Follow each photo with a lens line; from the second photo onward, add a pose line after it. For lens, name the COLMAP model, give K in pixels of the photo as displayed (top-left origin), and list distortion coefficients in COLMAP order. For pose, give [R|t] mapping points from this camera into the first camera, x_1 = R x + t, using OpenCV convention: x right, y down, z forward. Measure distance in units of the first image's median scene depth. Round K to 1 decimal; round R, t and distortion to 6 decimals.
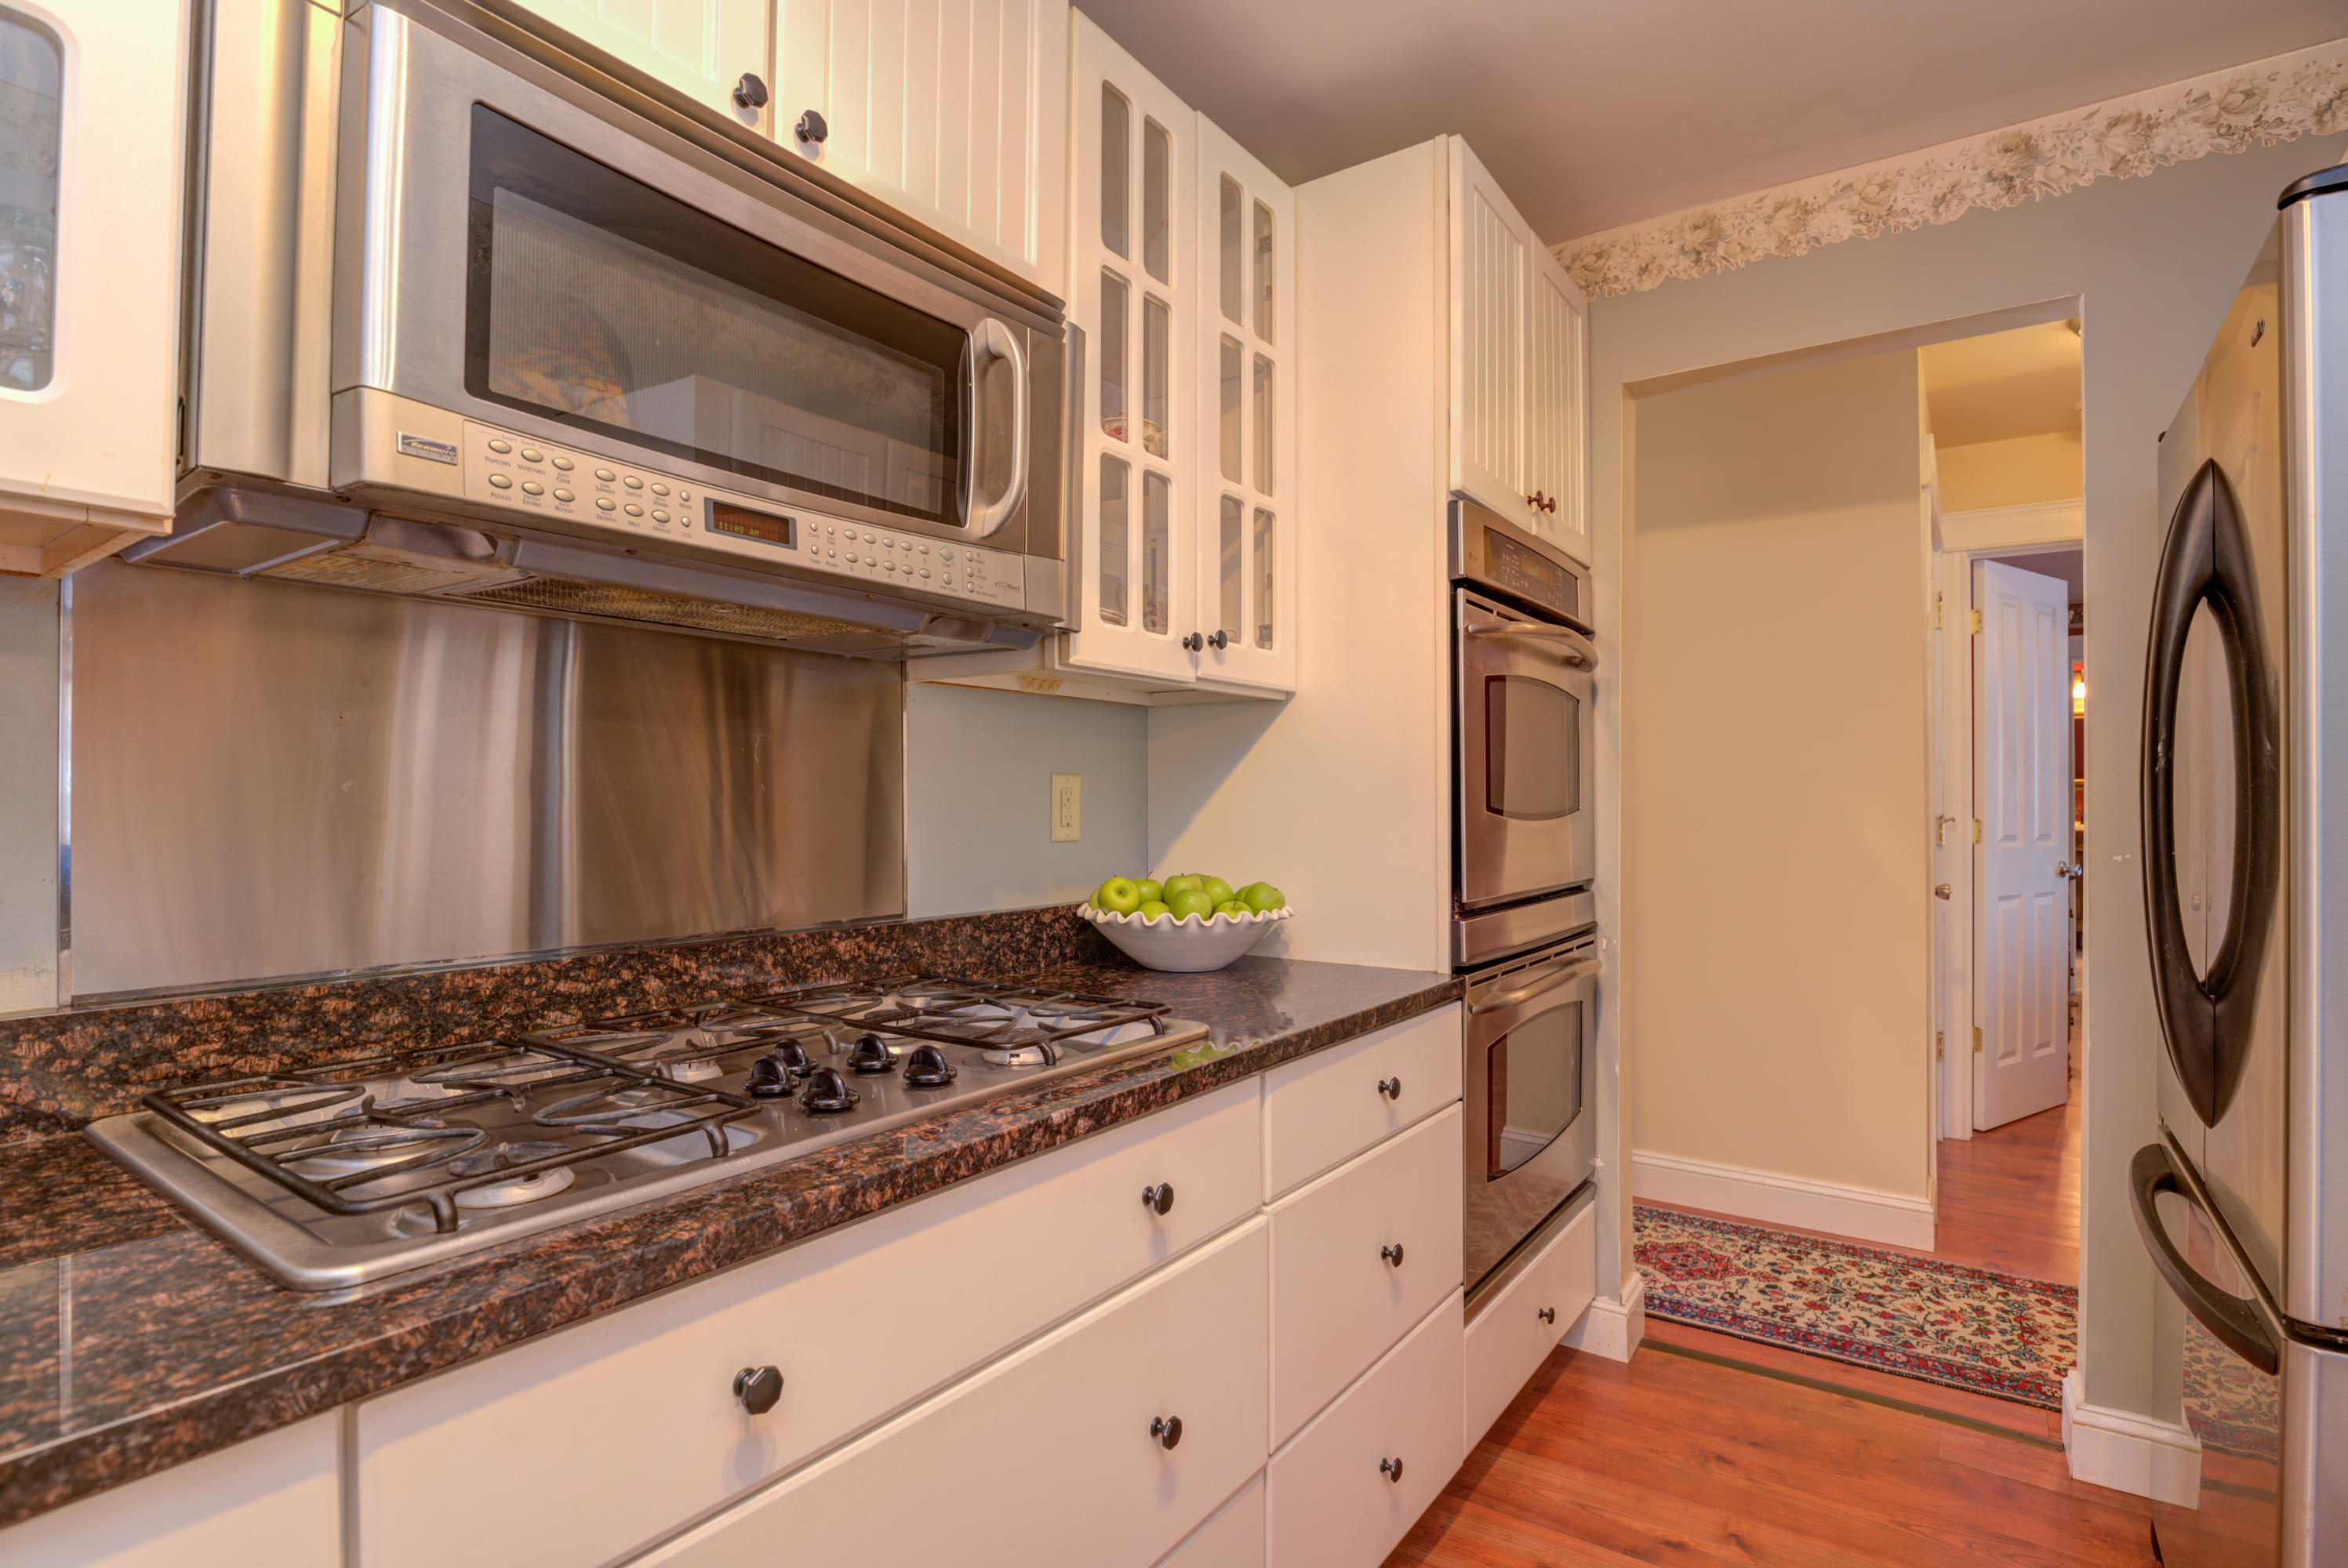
lens RADIAL K [[1142.3, 0, 1176.5], [0, 1142.3, 797.0], [0, 0, 1]] dist [-0.021835, -0.001158]
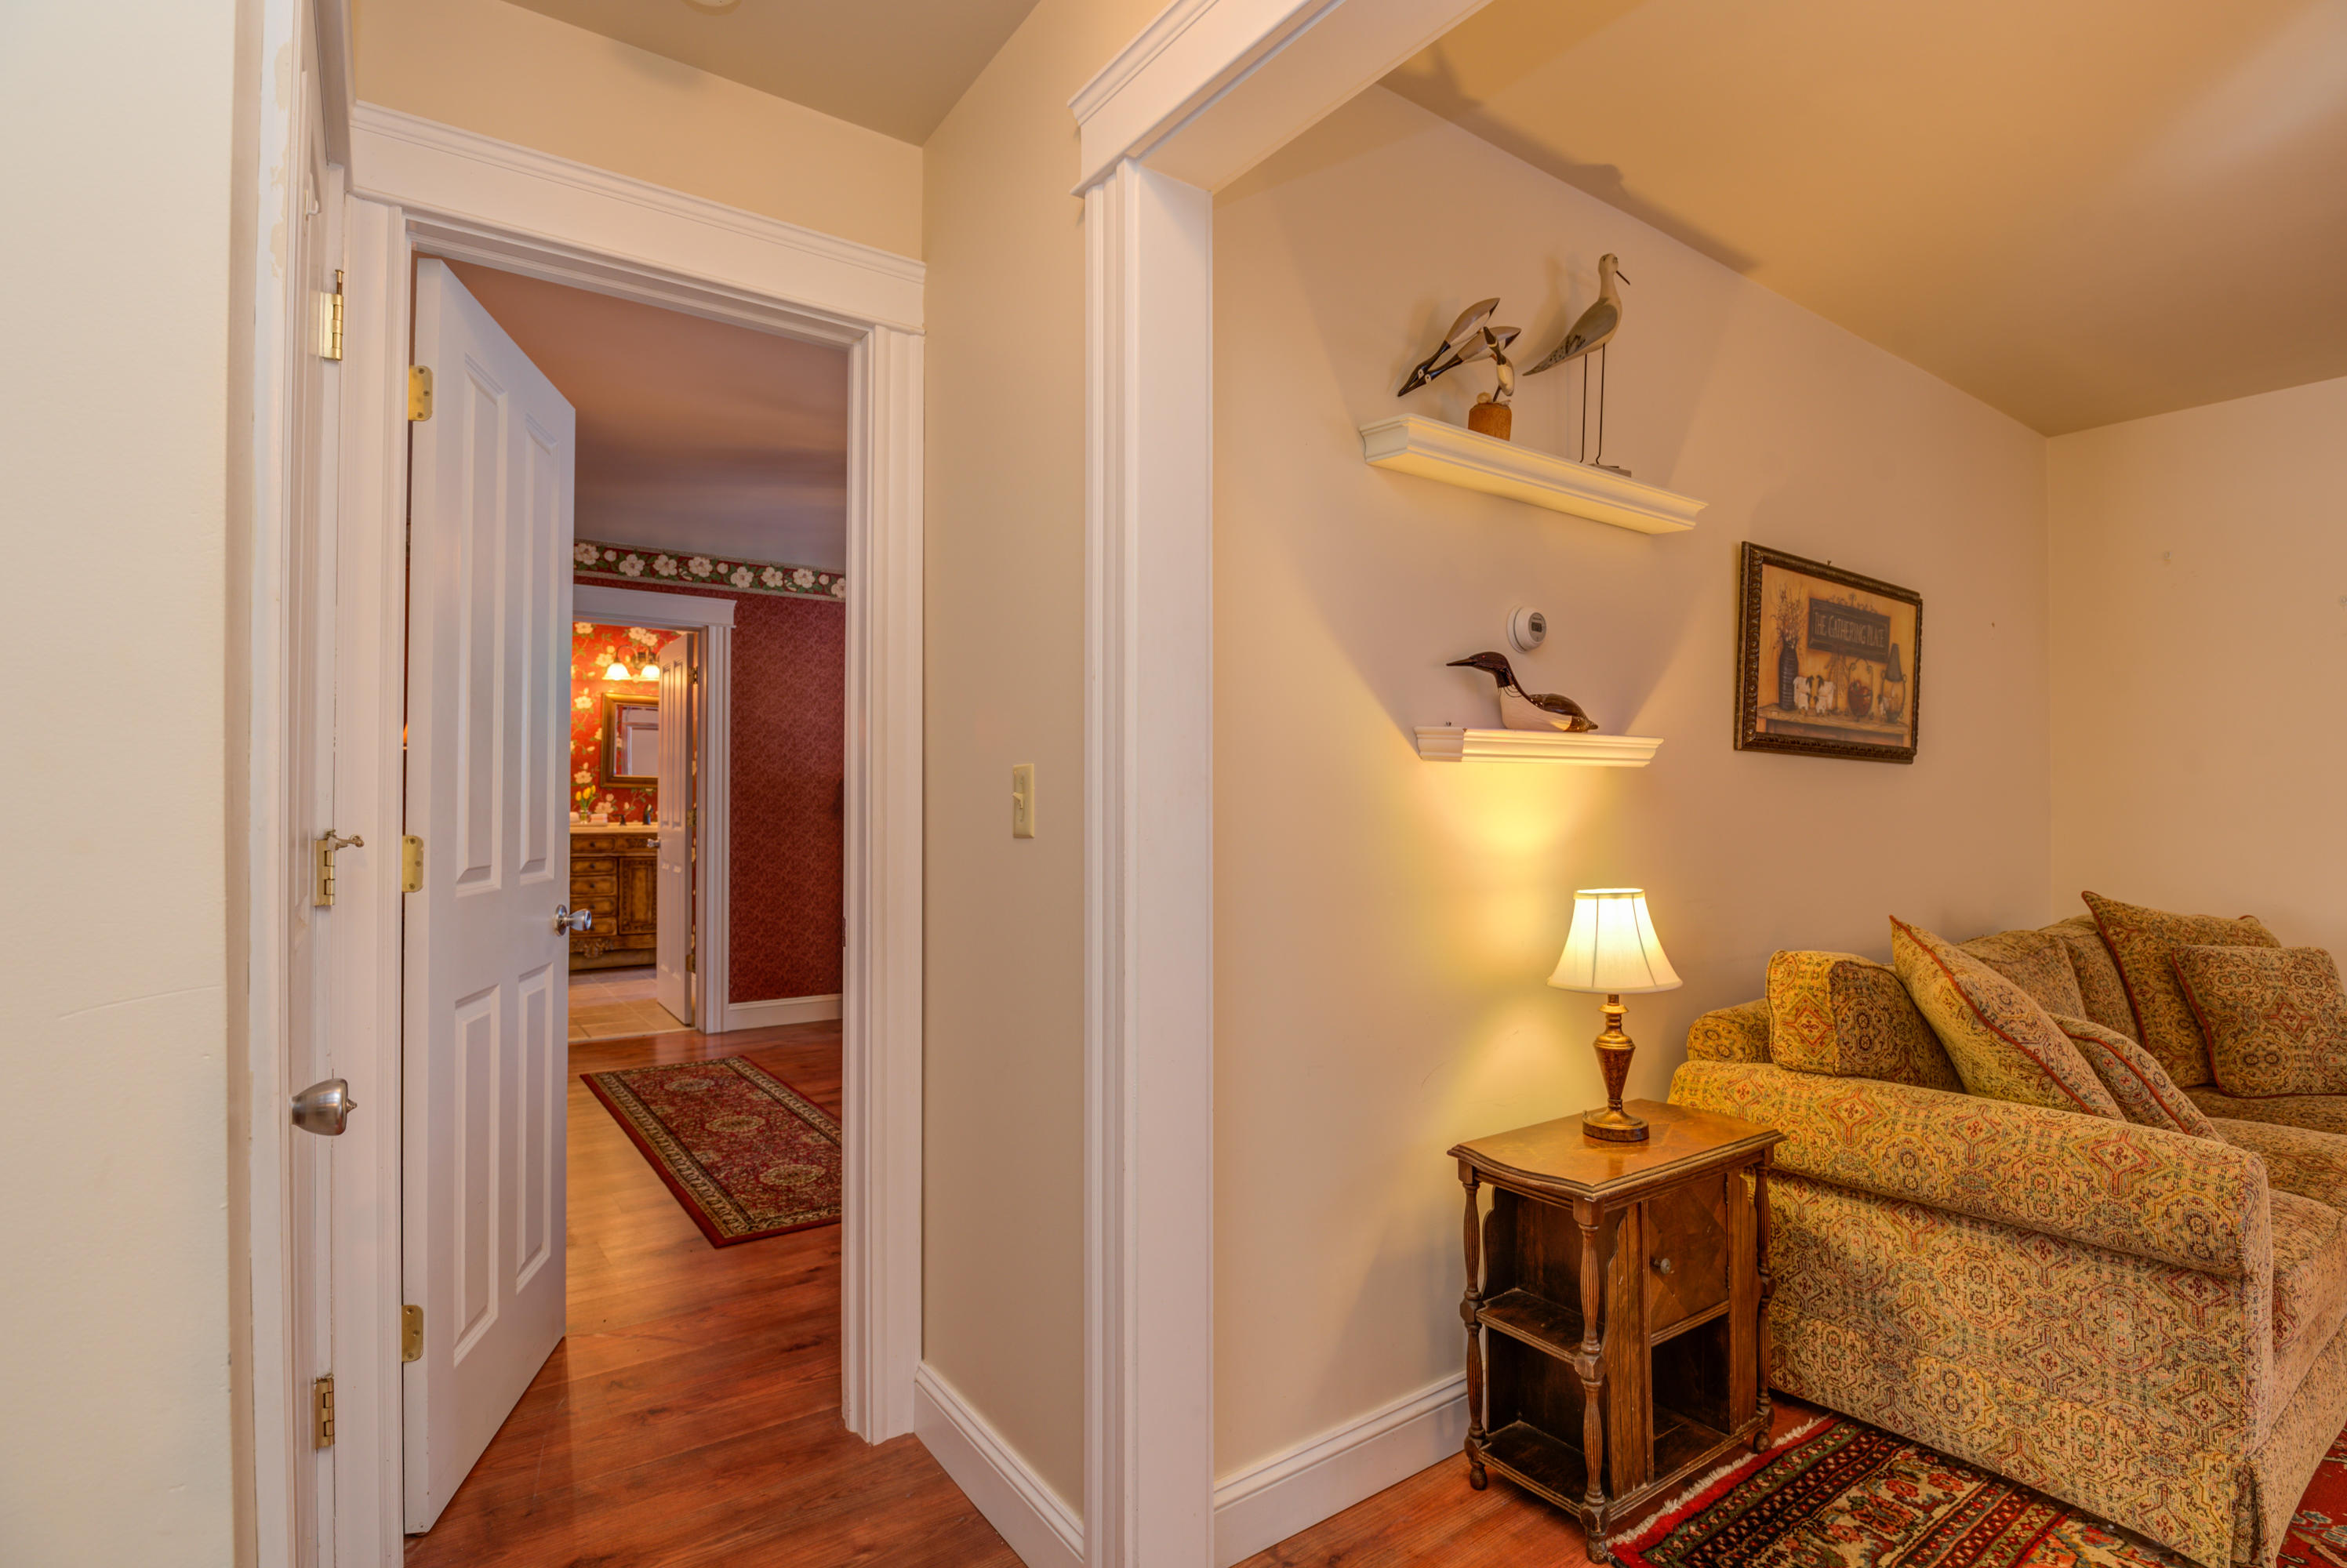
lens RADIAL K [[1141.8, 0, 1181.1], [0, 1141.8, 792.0], [0, 0, 1]] dist [-0.021835, -0.001158]
pose [[0.325385, 0.009327, 0.945536, 0.704627], [-0.005155, 0.999954, -0.008090, 0.009786], [-0.945568, -0.002241, 0.325418, 1.035496]]
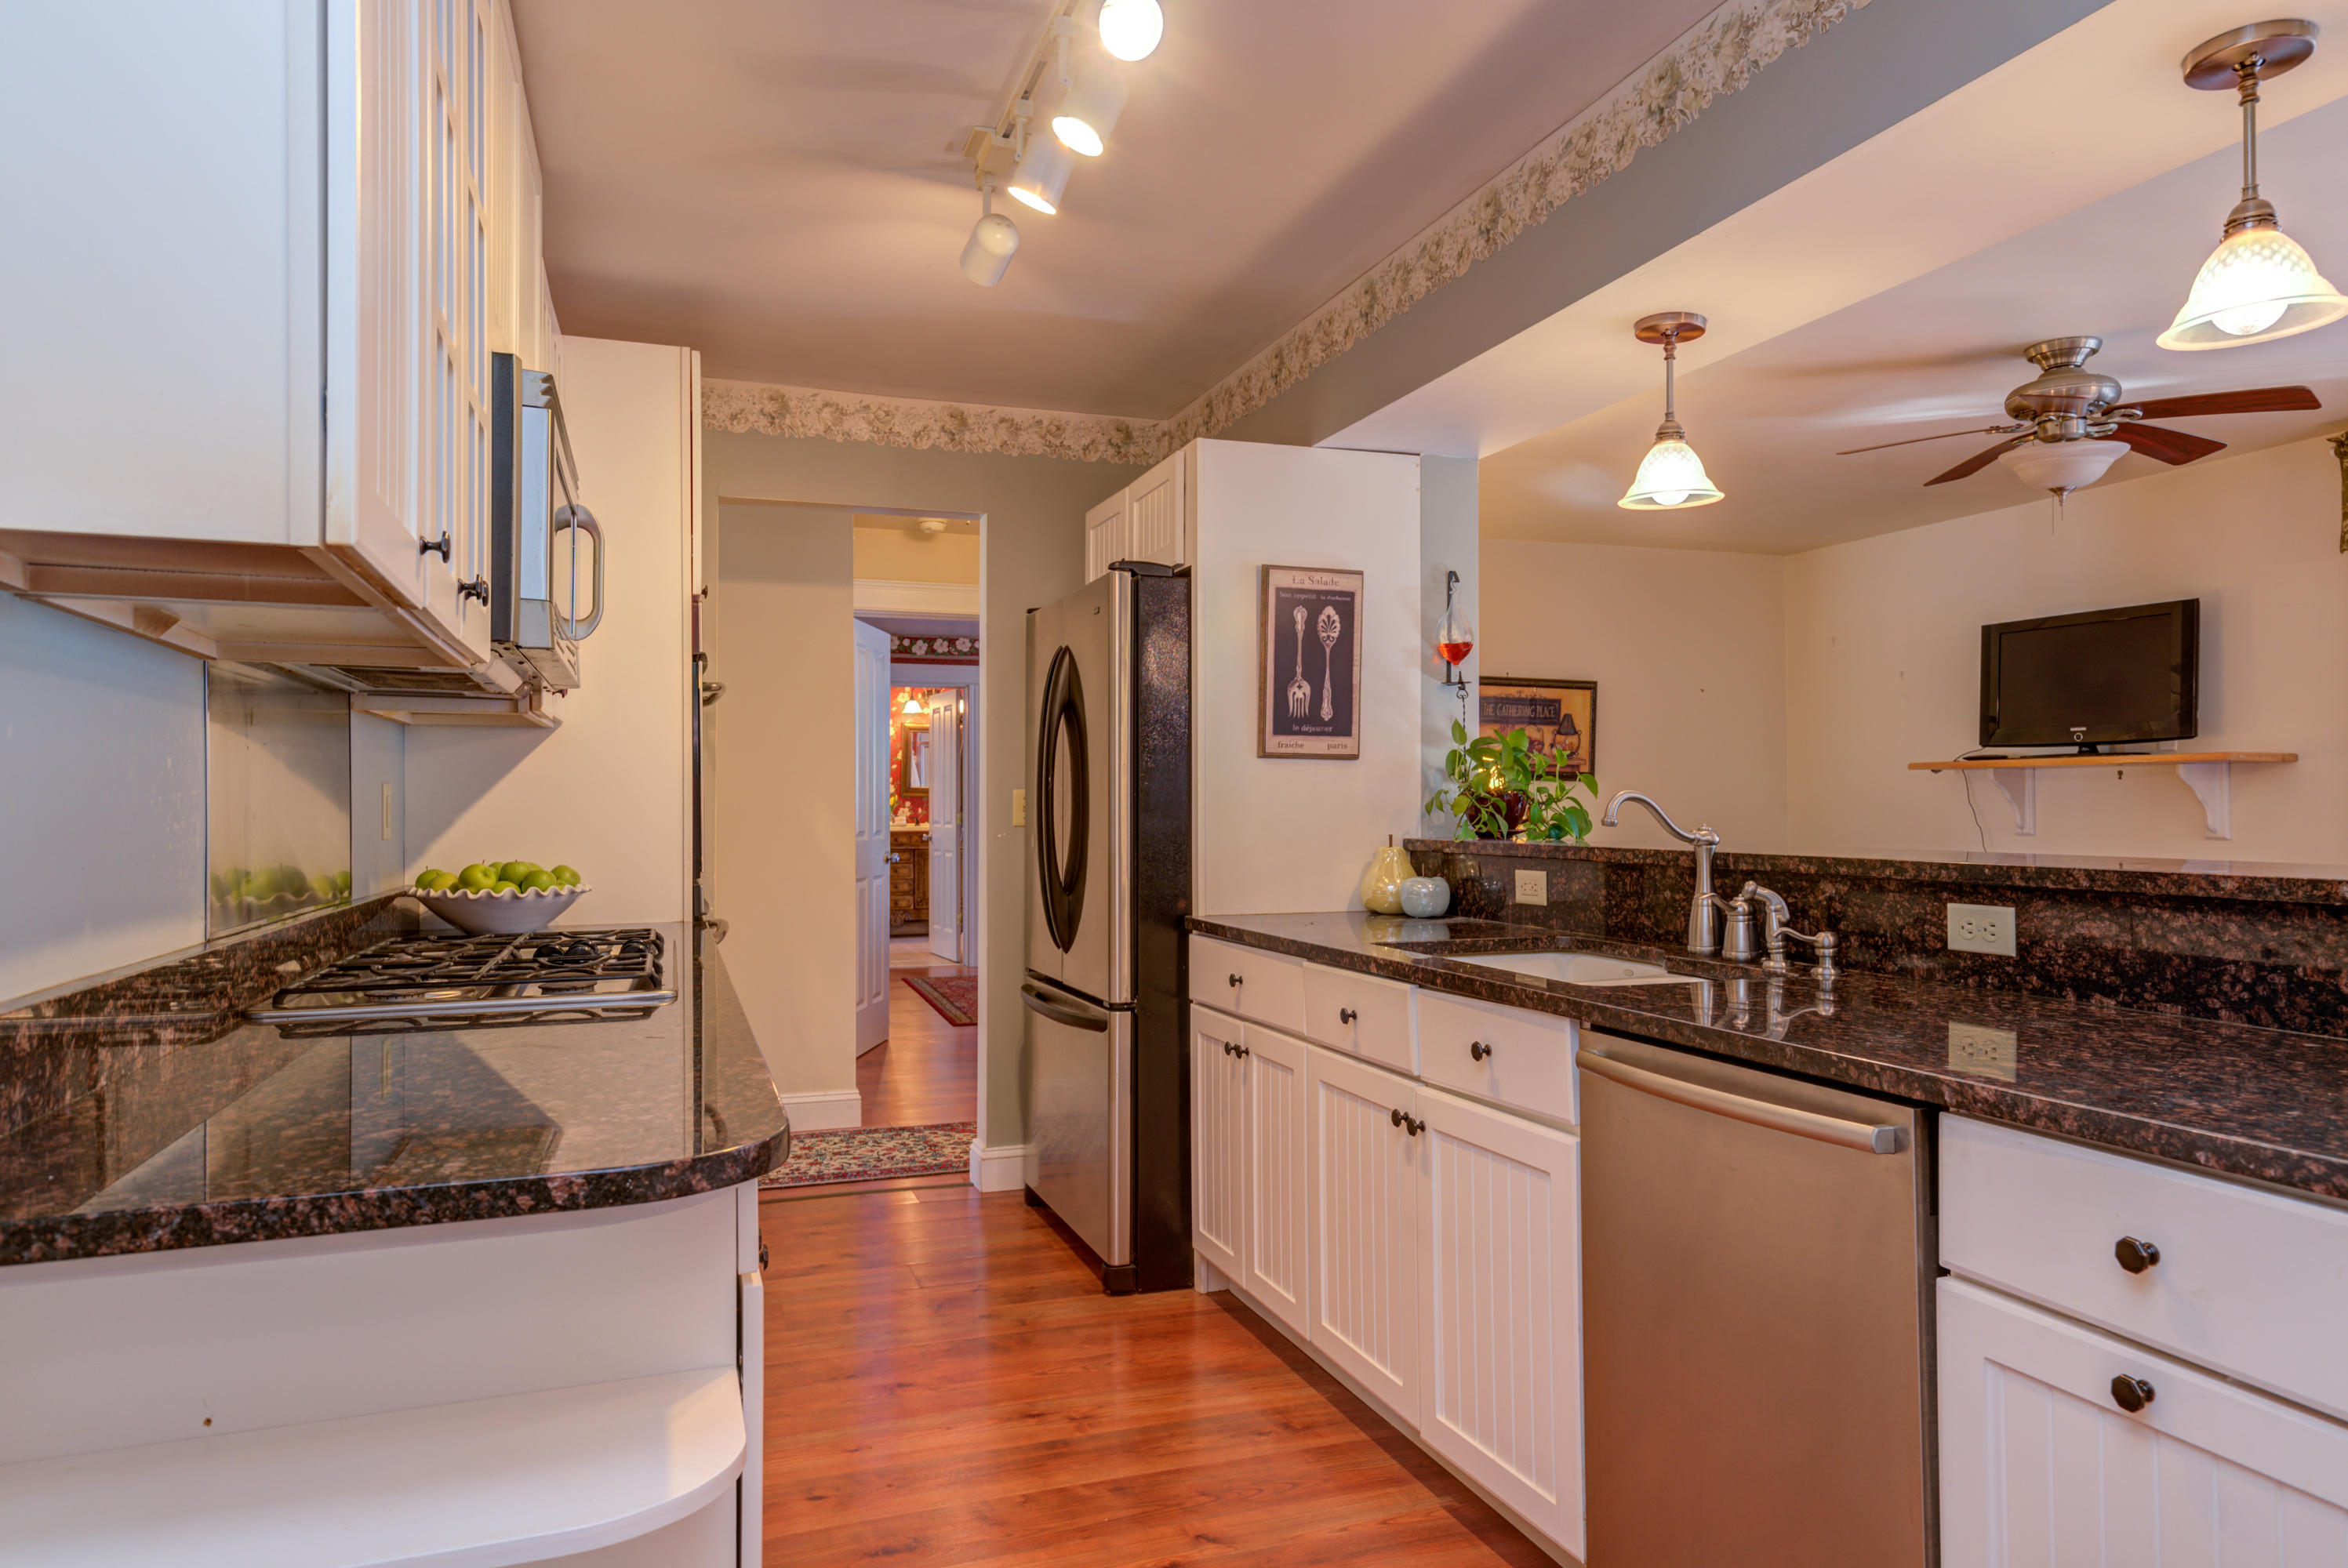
lens RADIAL K [[1527.0, 0, 1175.7], [0, 1527.0, 789.8], [0, 0, 1]] dist [-0.007057, -0.000328]
pose [[0.585703, 0.007500, 0.810491, -0.844086], [0.000077, 0.999957, -0.009310, 0.005509], [-0.810526, 0.005515, 0.585677, -0.566191]]
